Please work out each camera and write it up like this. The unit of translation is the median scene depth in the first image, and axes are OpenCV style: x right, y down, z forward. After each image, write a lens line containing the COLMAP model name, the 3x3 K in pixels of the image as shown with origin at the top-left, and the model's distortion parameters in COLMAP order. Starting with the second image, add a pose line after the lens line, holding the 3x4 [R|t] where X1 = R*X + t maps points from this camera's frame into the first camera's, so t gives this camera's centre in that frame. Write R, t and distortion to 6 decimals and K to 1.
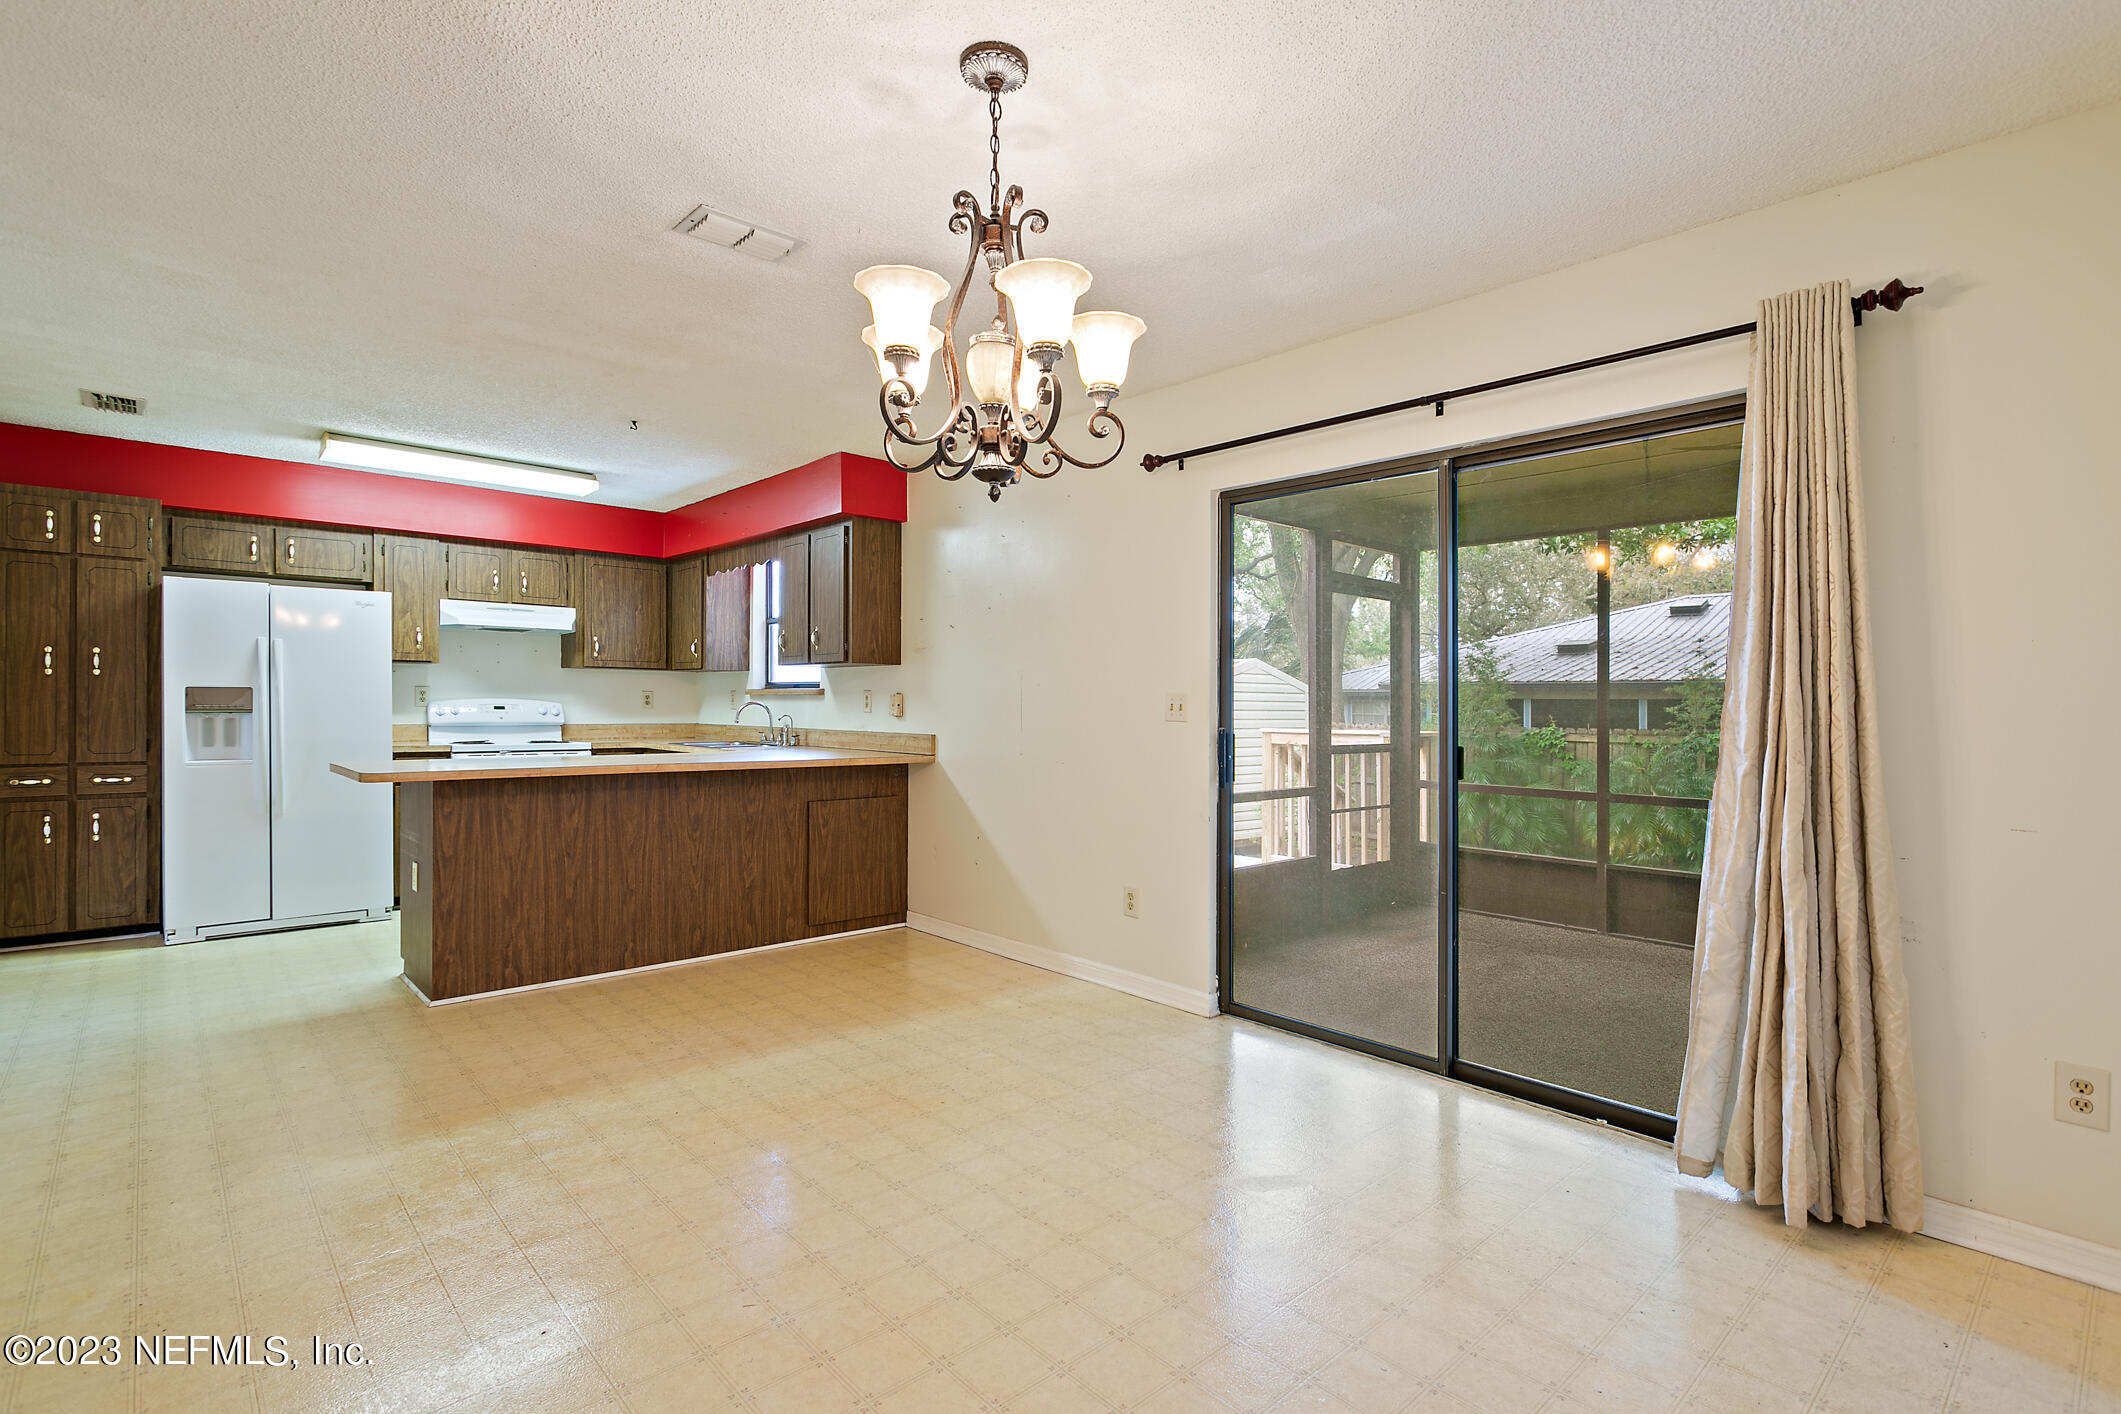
lens RADIAL K [[1021.0, 0, 1061.5], [0, 1021.0, 715.1], [0, 0, 1]] dist [-0.002508, 0.000532]
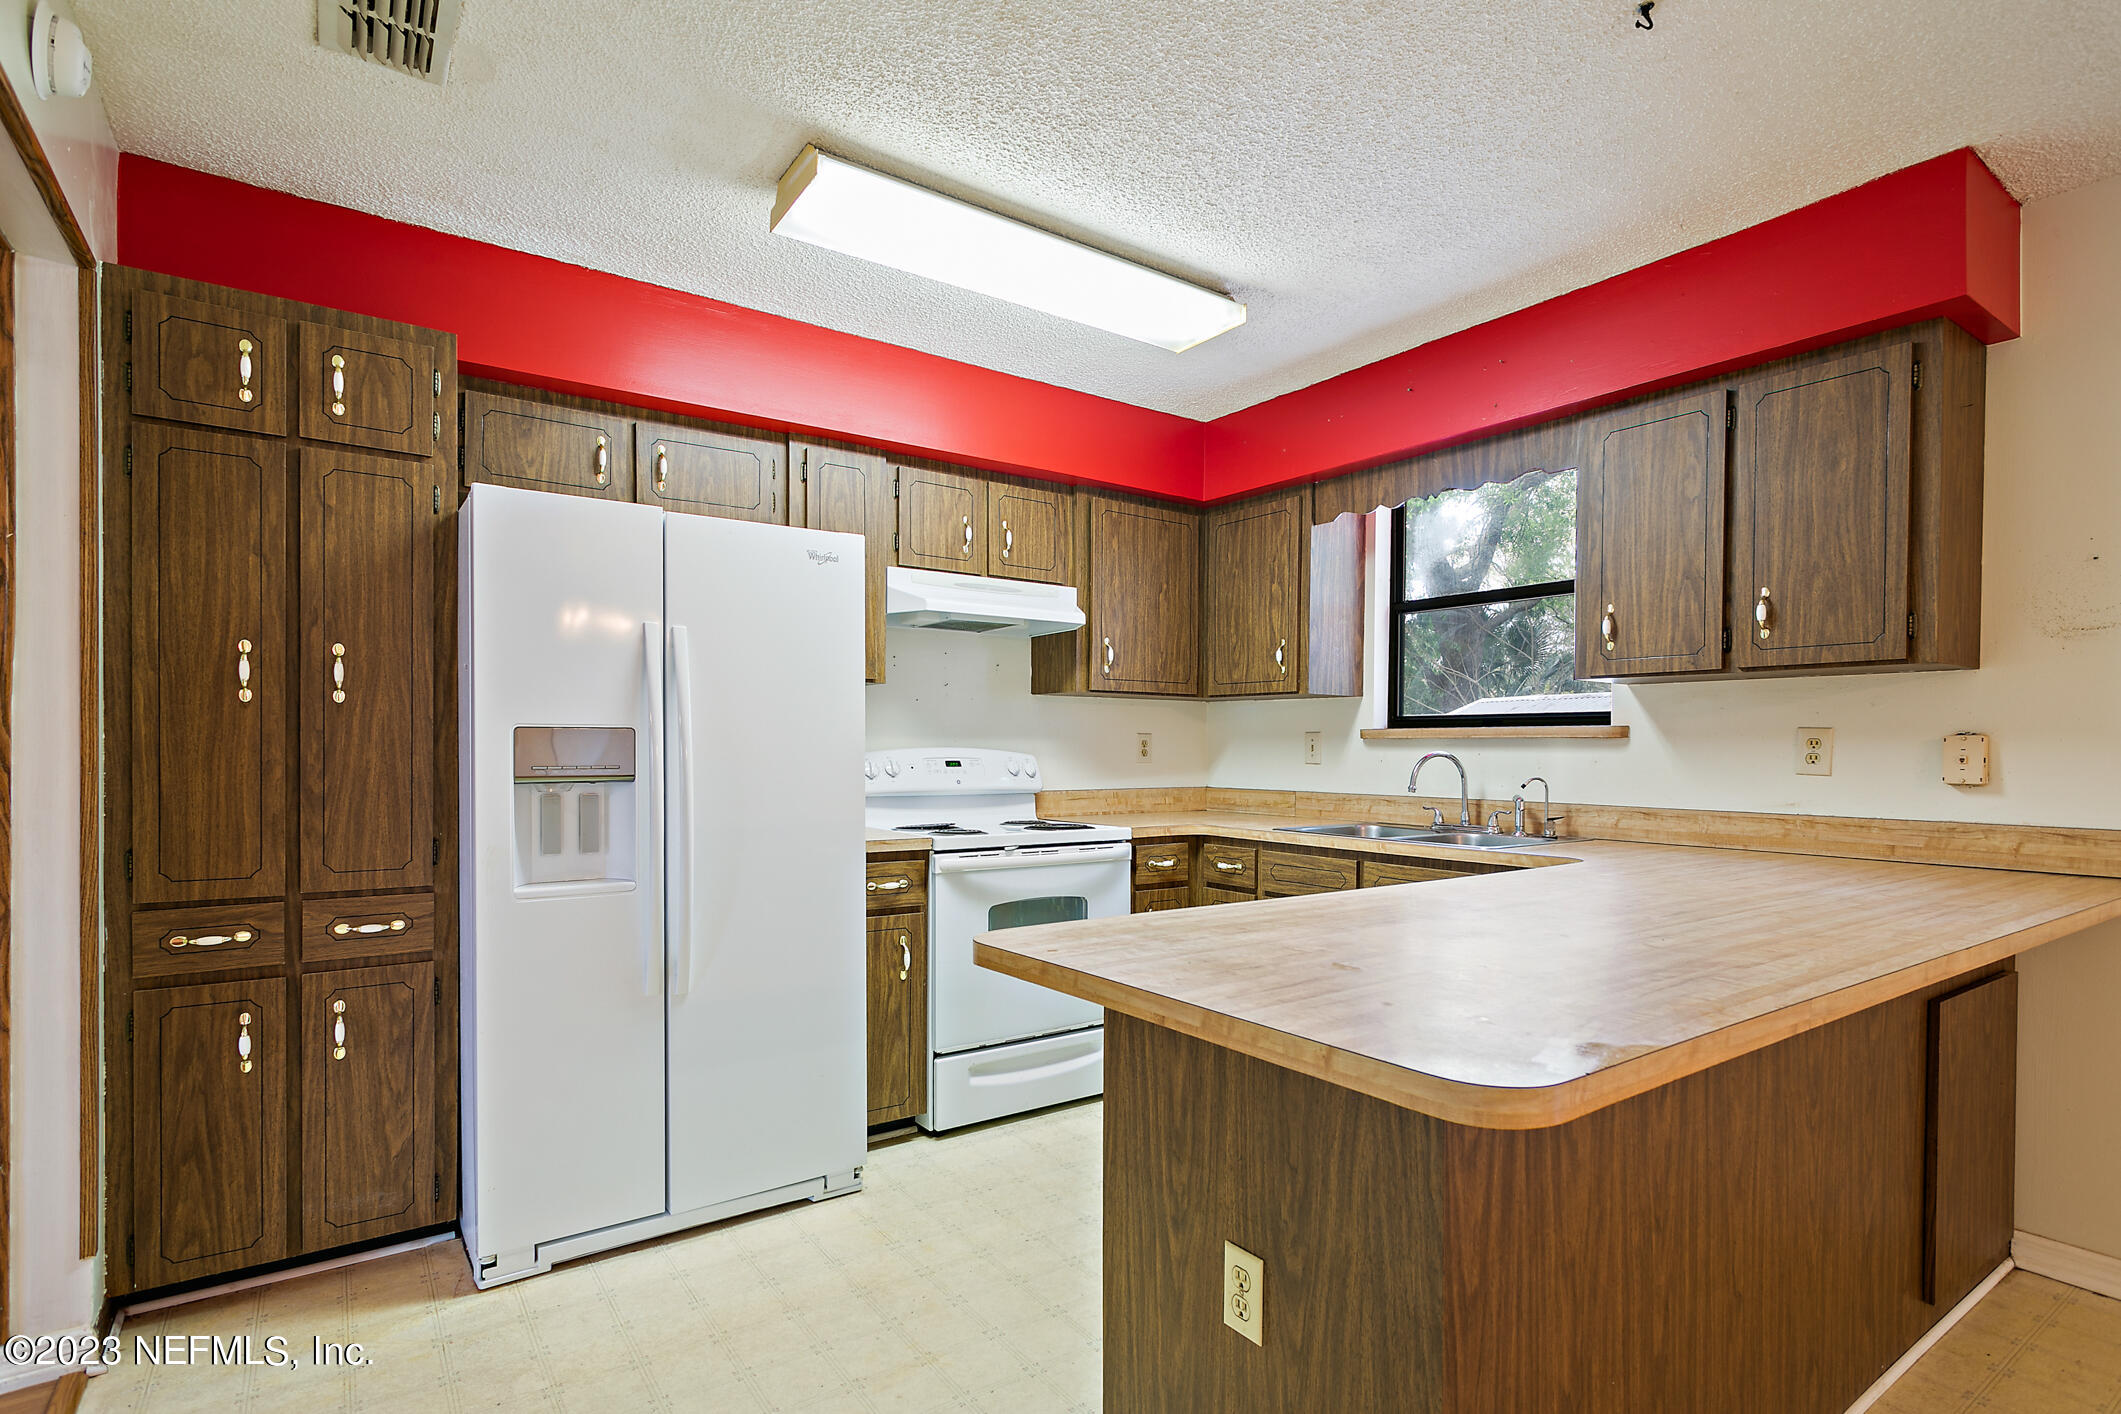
lens RADIAL K [[1021.0, 0, 1032.8], [0, 1021.0, 763.0], [0, 0, 1]] dist [-0.002508, 0.000532]
pose [[0.992234, -0.002100, -0.124364, -0.554903], [0.002735, 0.999984, 0.004936, -0.013072], [0.124351, -0.005238, 0.992224, 0.557701]]
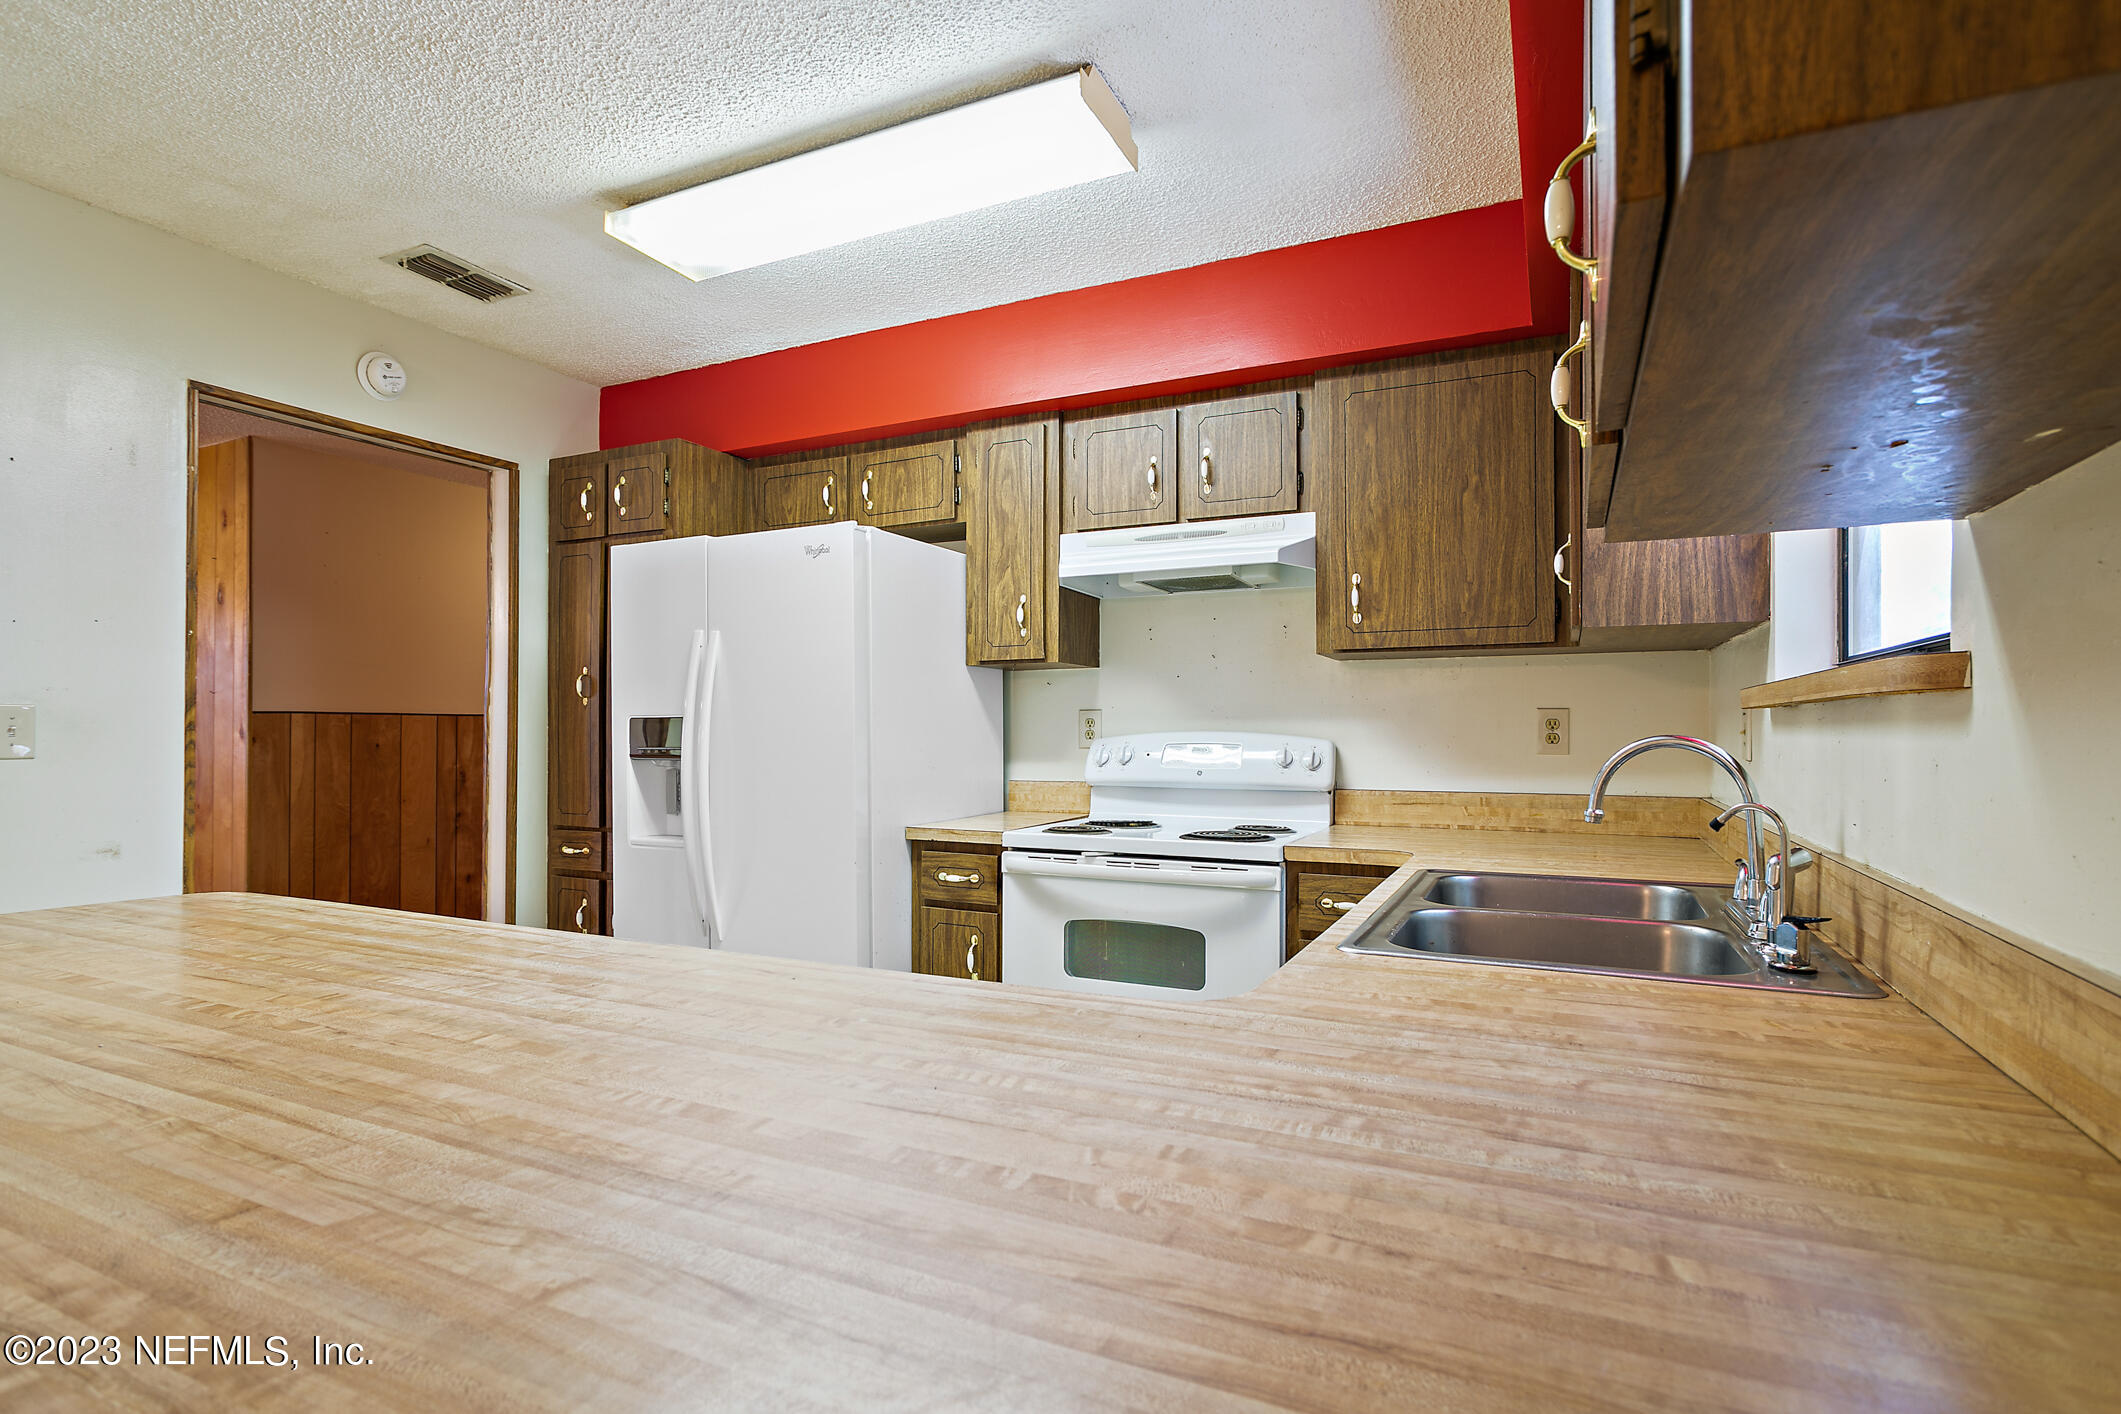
lens RADIAL K [[1021.0, 0, 1062.8], [0, 1021.0, 719.3], [0, 0, 1]] dist [-0.002508, 0.000532]
pose [[0.394137, -0.019726, -0.918840, -0.178775], [-0.005201, 0.999706, -0.023693, -0.013320], [0.919037, 0.014118, 0.393918, 0.960214]]
